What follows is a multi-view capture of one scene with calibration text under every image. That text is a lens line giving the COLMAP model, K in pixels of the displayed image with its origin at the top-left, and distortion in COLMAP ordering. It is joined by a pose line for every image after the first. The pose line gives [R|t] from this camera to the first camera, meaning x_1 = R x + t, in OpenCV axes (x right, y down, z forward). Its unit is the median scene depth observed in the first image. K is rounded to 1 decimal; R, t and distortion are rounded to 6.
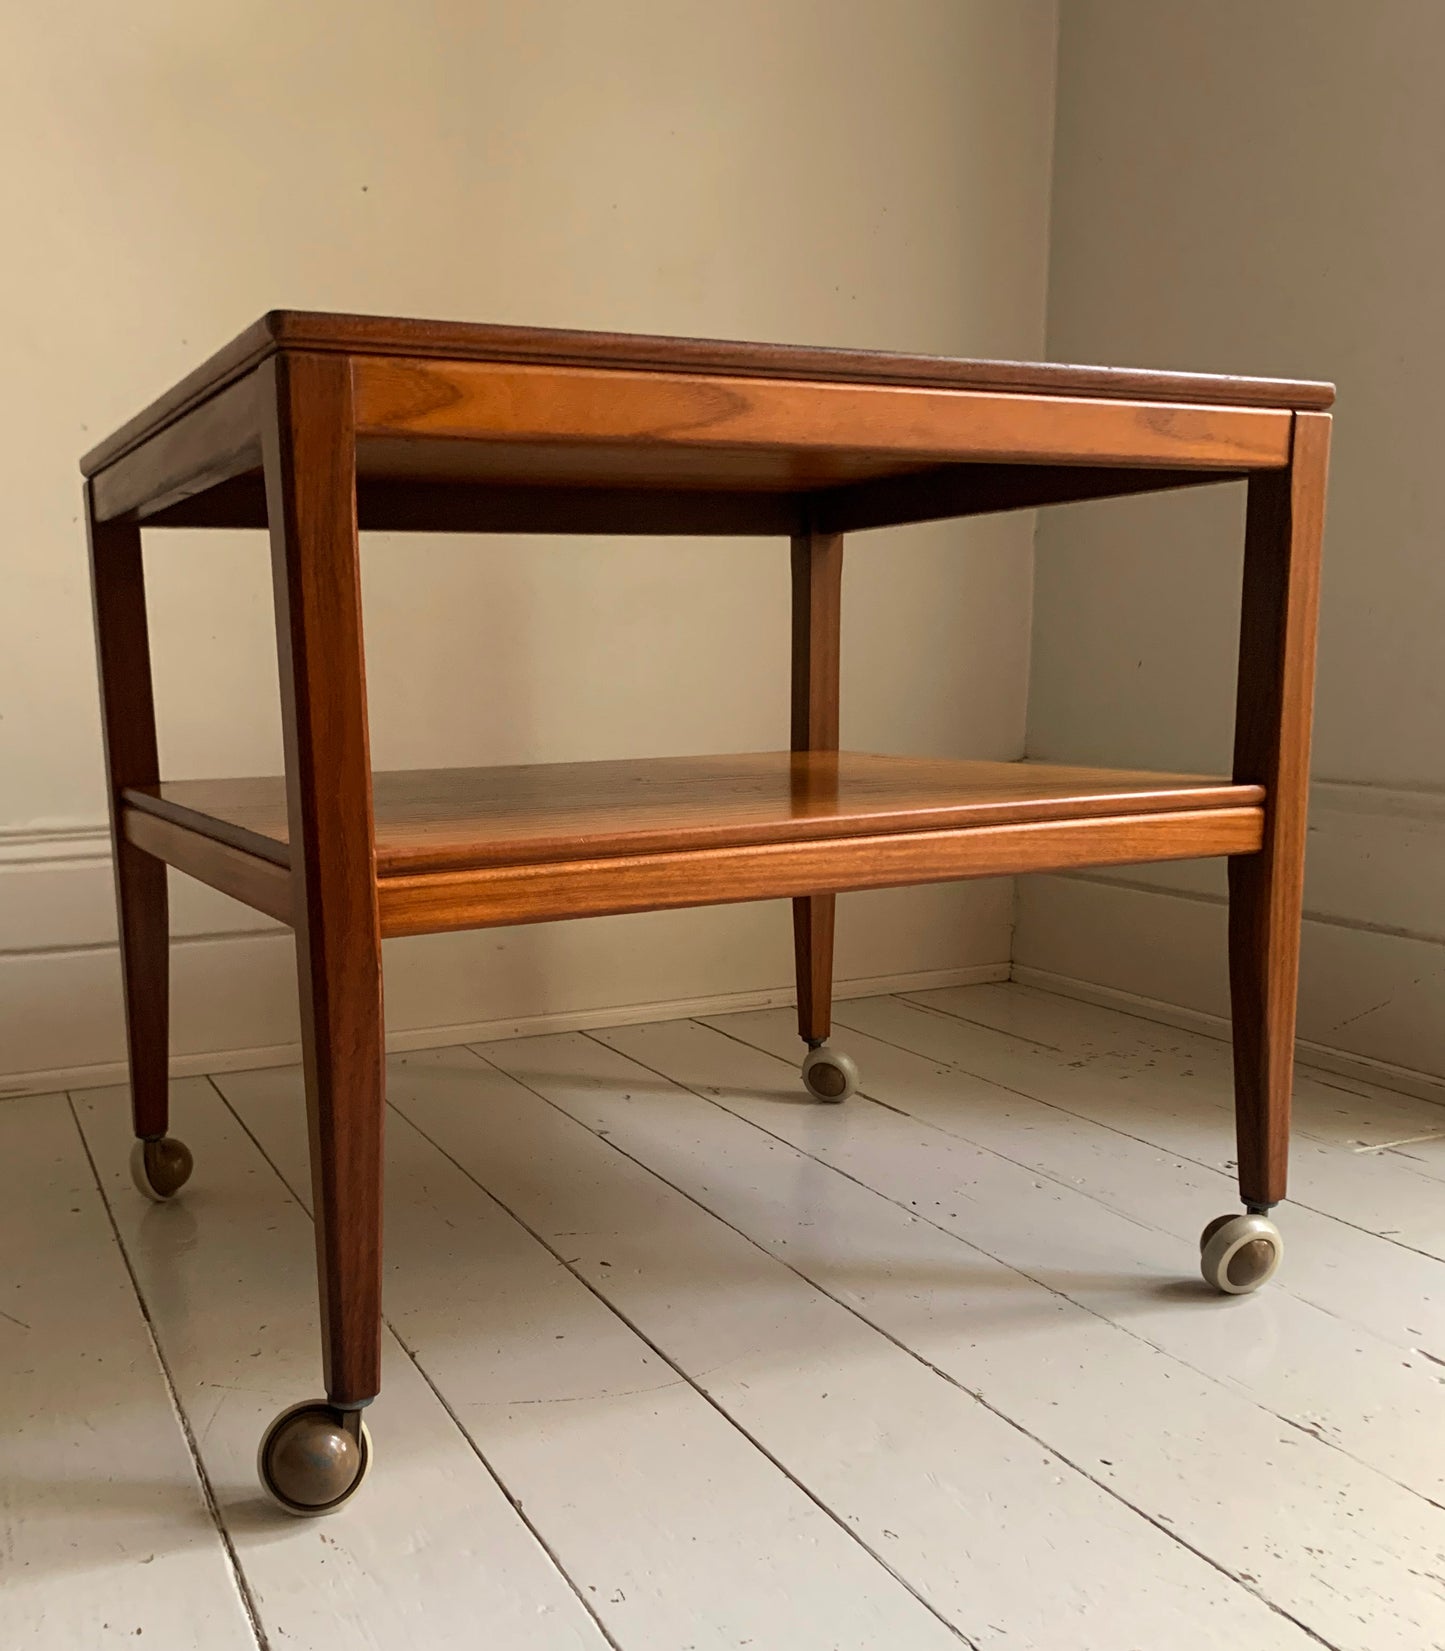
lens RADIAL K [[1642.6, 0, 629.0], [0, 1642.6, 982.3], [0, 0, 1]] dist [0.100469, -0.199436]
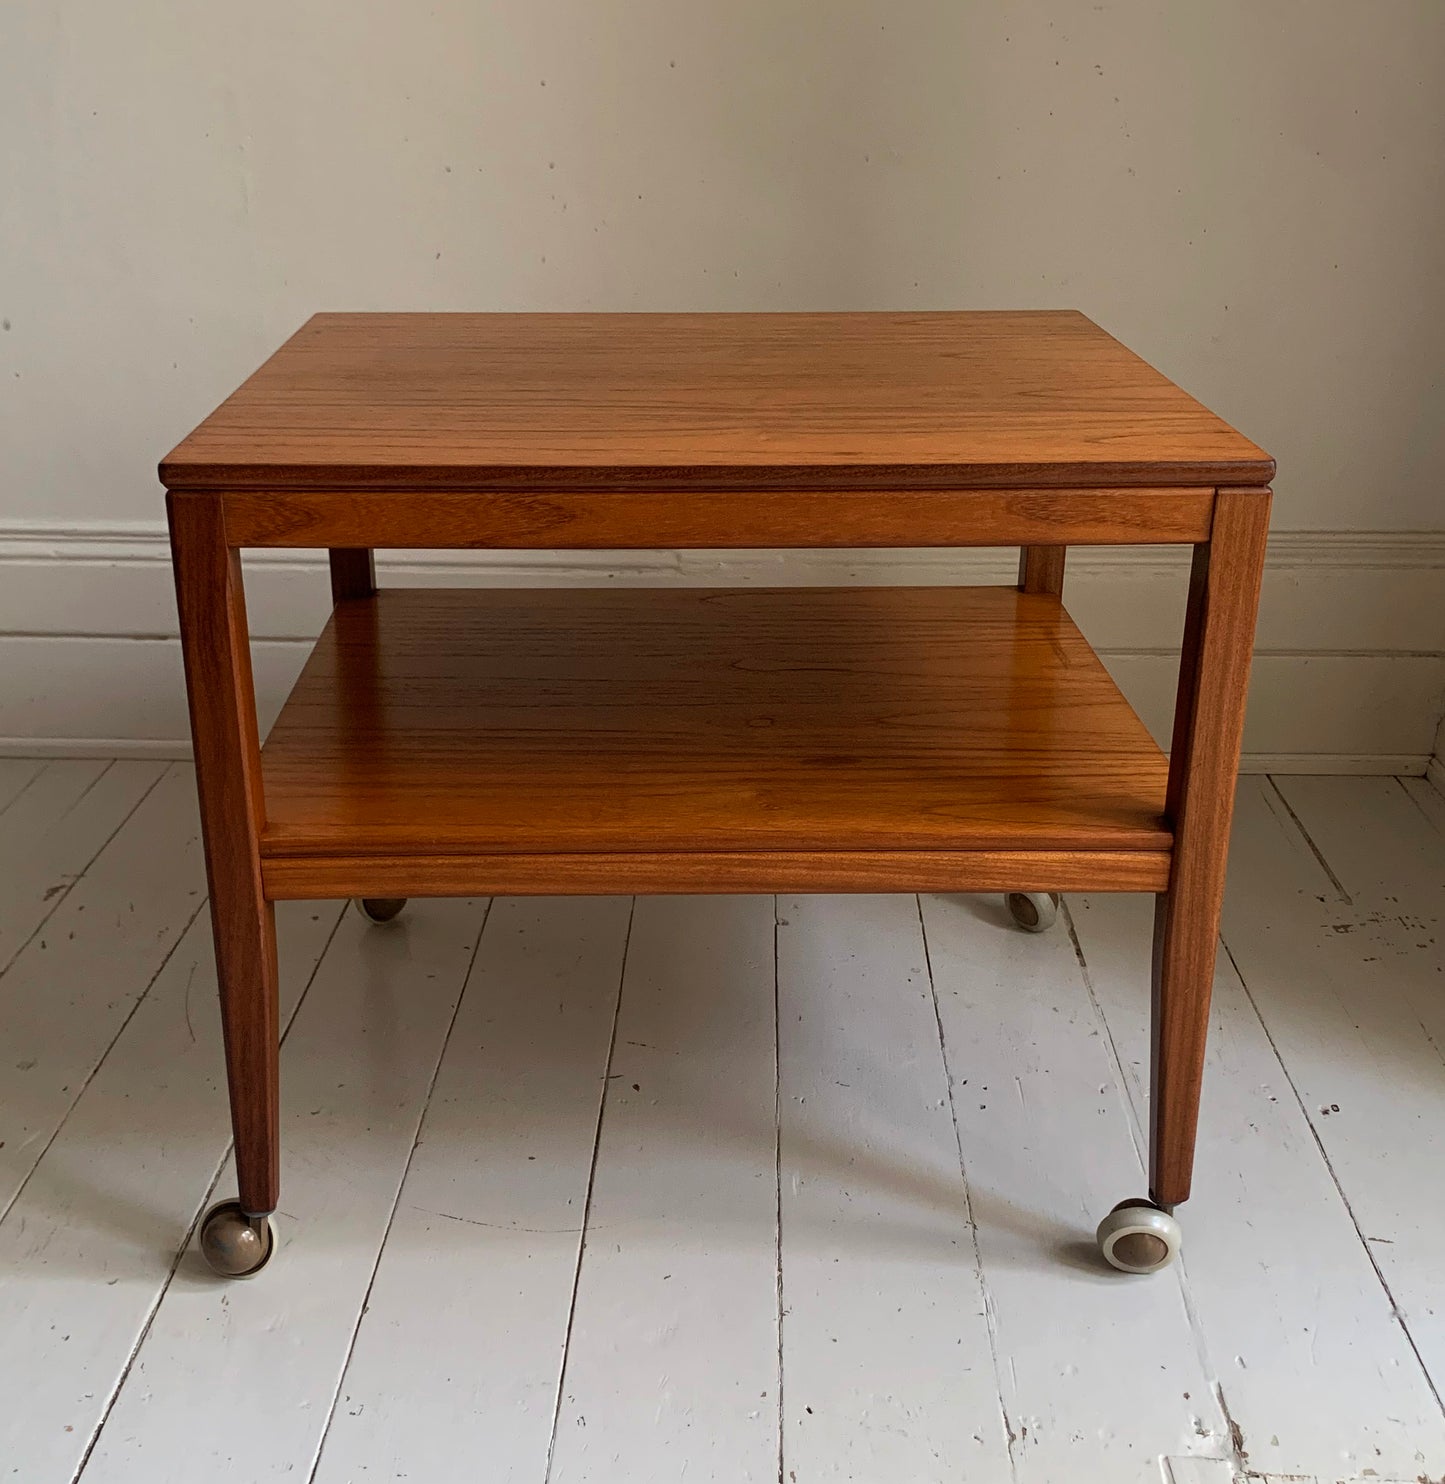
lens RADIAL K [[1911.8, 0, 705.9], [0, 1911.8, 802.7], [0, 0, 1]] dist [0.134401, -0.339111]
pose [[0.907501, 0.185168, -0.377034, 0.557507], [-0.102952, 0.968266, 0.227731, -0.371726], [0.407238, -0.167850, 0.897766, -0.170323]]
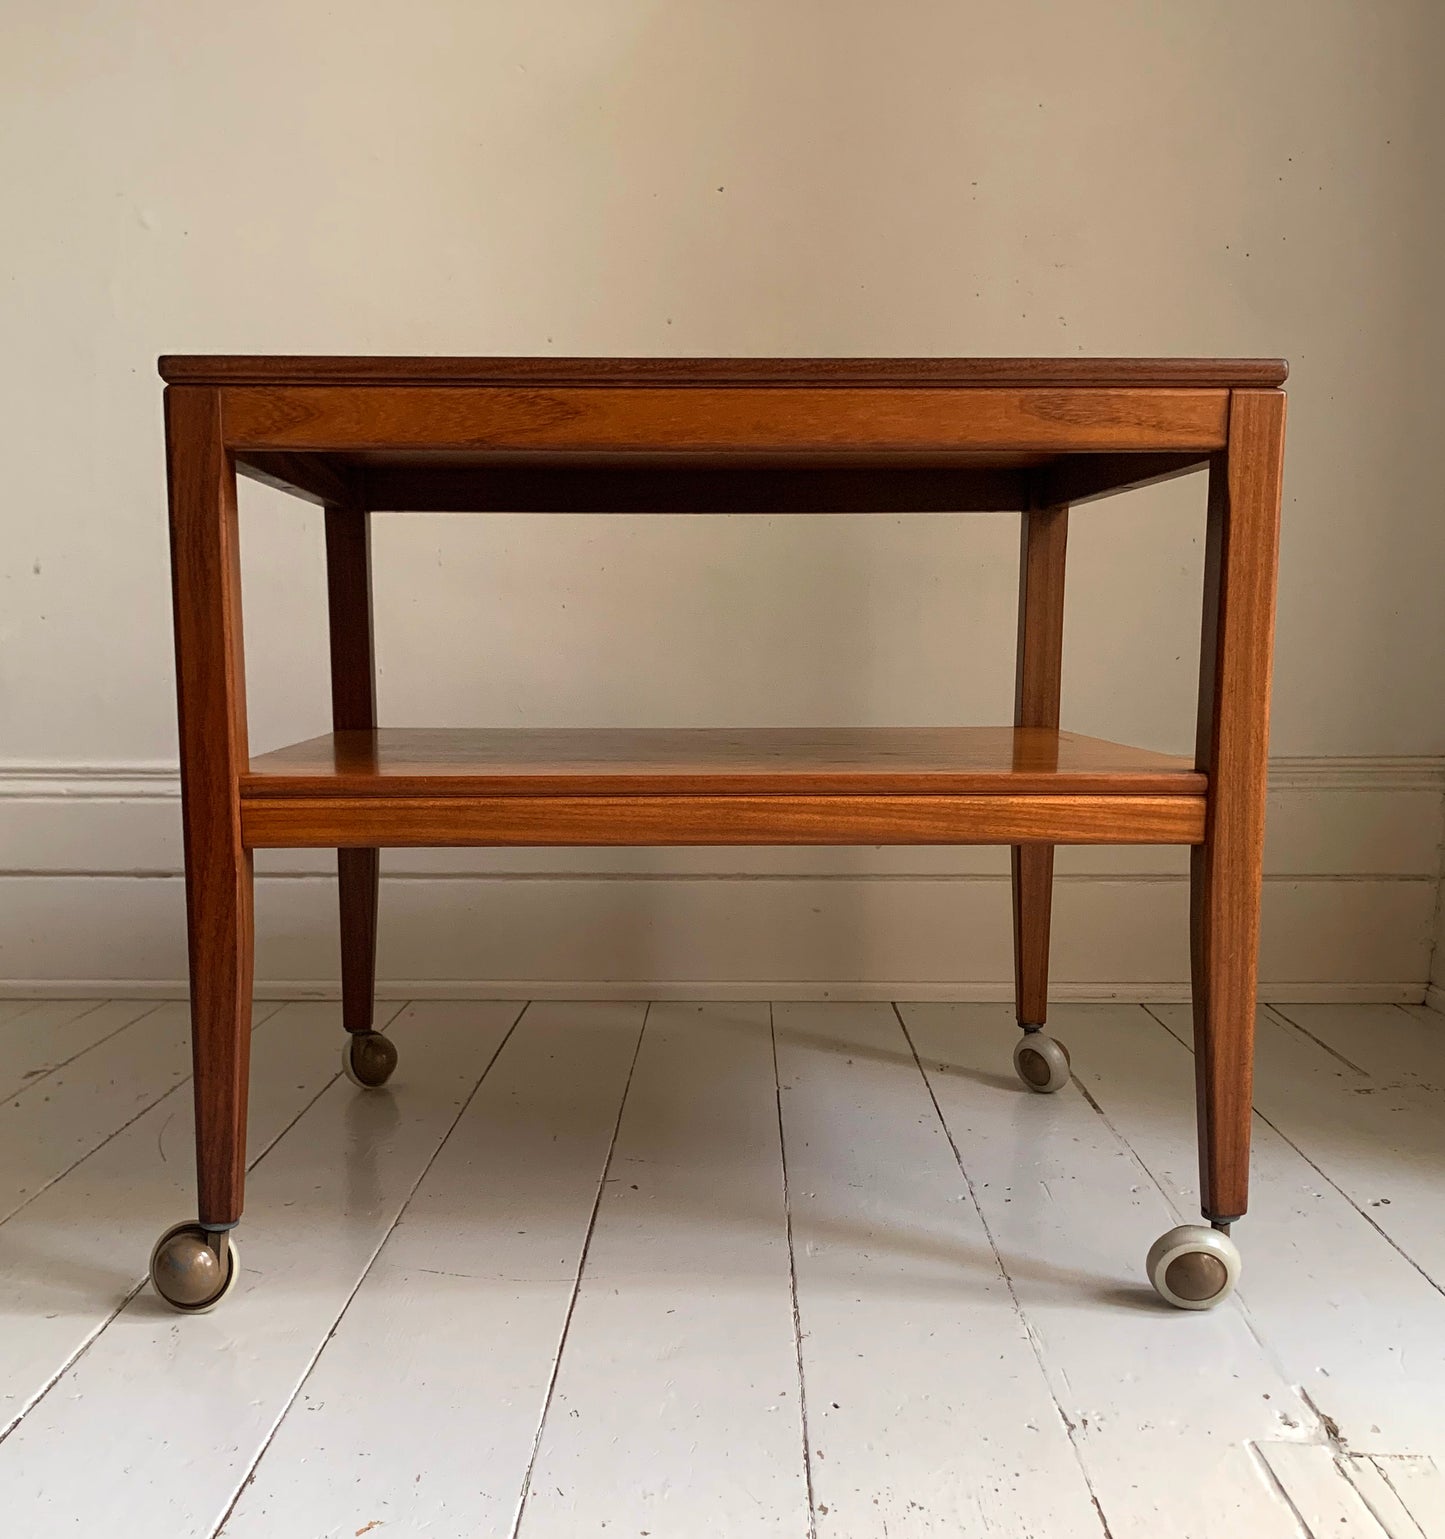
lens RADIAL K [[1780.9, 0, 690.1], [0, 1780.9, 912.3], [0, 0, 1]] dist [0.107922, -0.267109]
pose [[0.908123, 0.085167, -0.409950, 0.537530], [-0.099524, 0.994940, -0.013769, 0.004960], [0.406703, 0.053304, 0.912004, -0.065237]]
